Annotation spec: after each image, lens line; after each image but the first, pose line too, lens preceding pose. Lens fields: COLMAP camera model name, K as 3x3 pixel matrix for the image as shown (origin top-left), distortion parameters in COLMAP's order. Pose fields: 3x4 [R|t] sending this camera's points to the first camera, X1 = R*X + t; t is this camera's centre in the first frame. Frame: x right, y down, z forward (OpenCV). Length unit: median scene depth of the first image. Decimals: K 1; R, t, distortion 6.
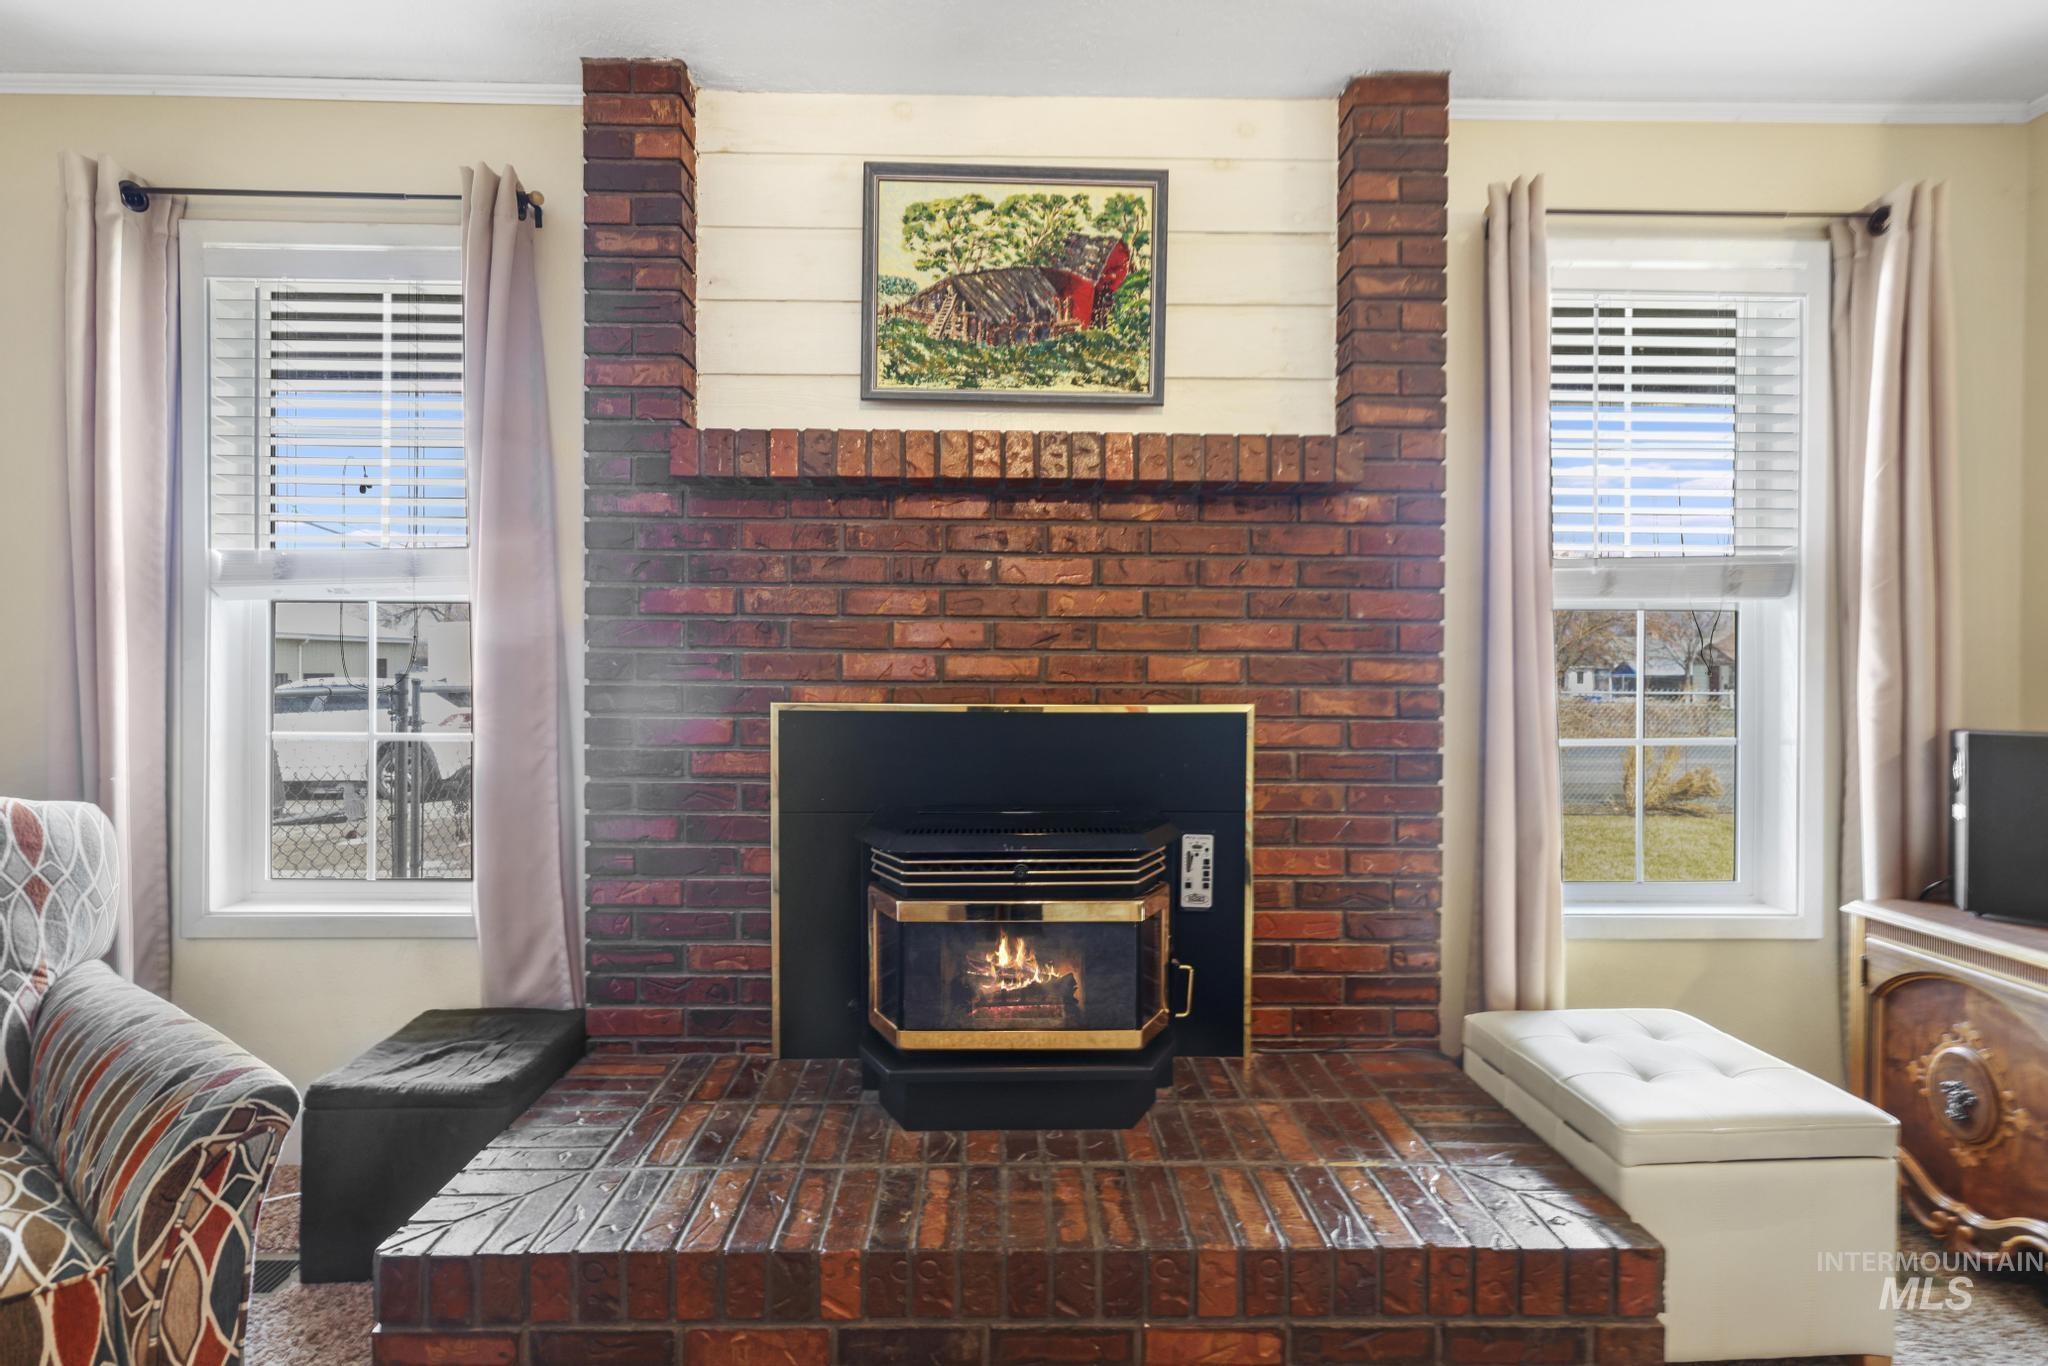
lens RADIAL K [[937.7, 0, 1010.9], [0, 937.7, 676.0], [0, 0, 1]] dist [-0.047773, 0.019296]
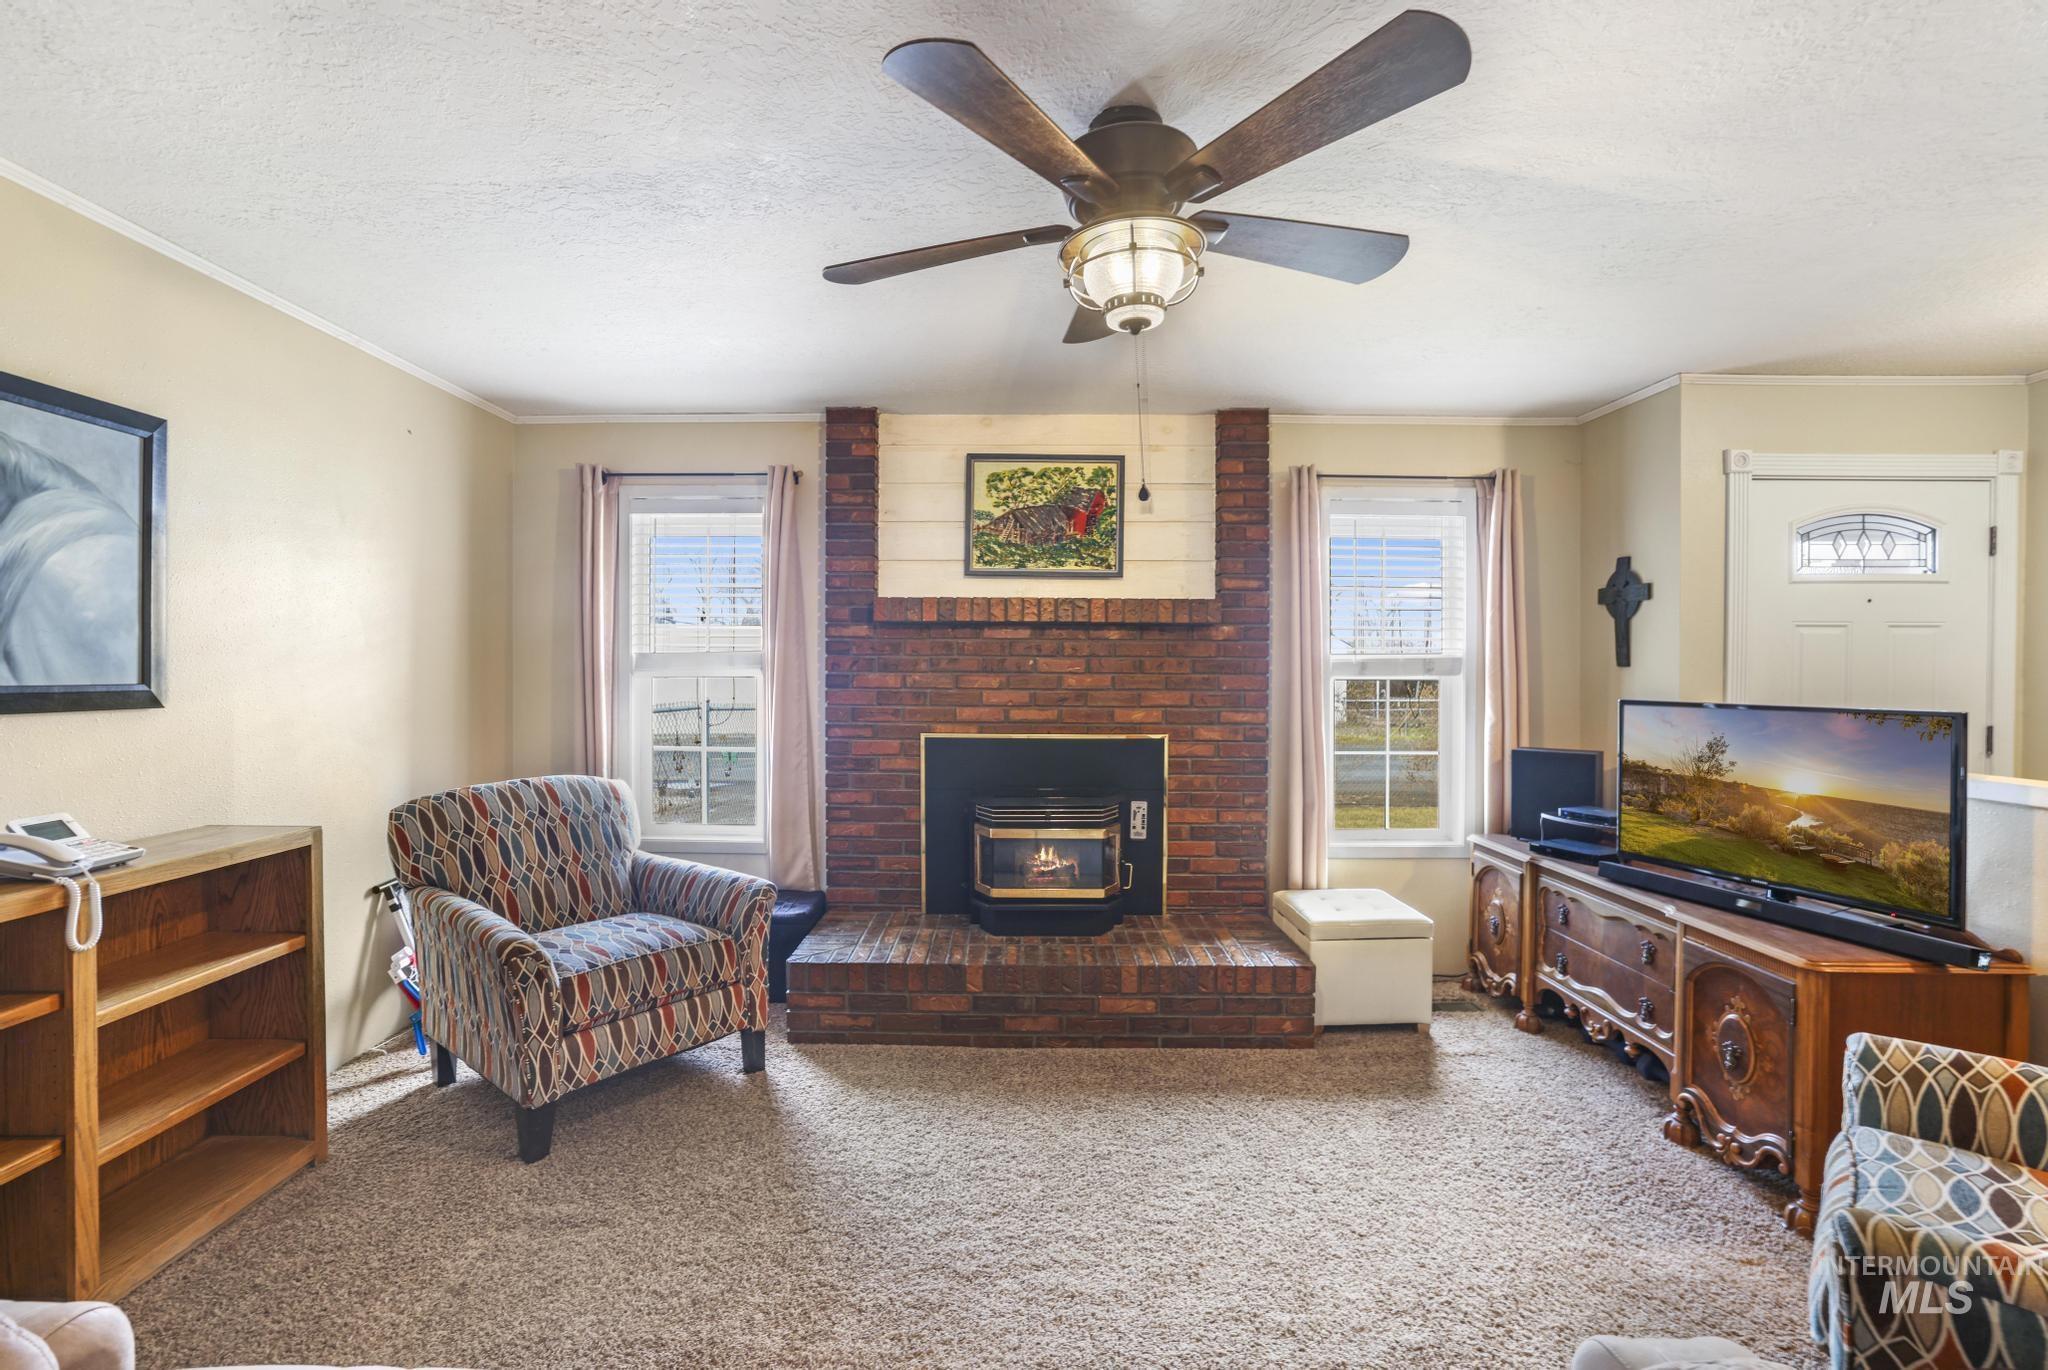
lens RADIAL K [[937.7, 0, 1024.9], [0, 937.7, 677.9], [0, 0, 1]] dist [-0.047773, 0.019296]
pose [[0.999908, 0.000230, -0.013569, -0.011061], [-0.000248, 0.999999, -0.001286, -0.084625], [0.013569, 0.001290, 0.999907, -0.957377]]
